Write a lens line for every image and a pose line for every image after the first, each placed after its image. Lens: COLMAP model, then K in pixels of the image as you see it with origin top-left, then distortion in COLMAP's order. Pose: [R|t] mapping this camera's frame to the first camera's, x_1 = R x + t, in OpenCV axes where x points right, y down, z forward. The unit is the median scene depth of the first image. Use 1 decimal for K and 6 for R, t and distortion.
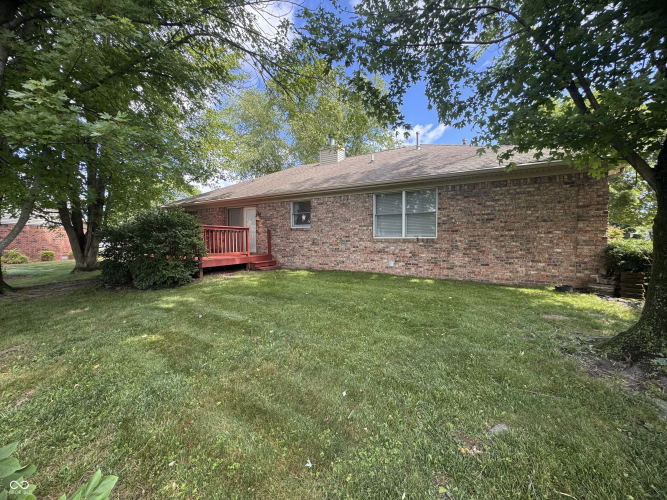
lens RADIAL K [[267.8, 0, 331.7], [0, 267.8, 250.4], [0, 0, 1]] dist [0.001306, 0.000115]
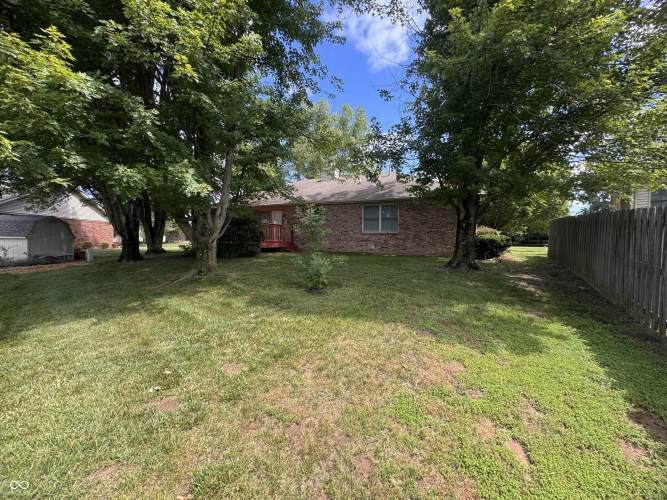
lens RADIAL K [[267.8, 0, 335.0], [0, 267.8, 250.5], [0, 0, 1]] dist [0.001306, 0.000115]
pose [[0.994164, 0.013589, 0.107023, -0.192881], [-0.012966, 0.999895, -0.006508, 0.081716], [-0.107100, 0.005082, 0.994235, -0.652262]]
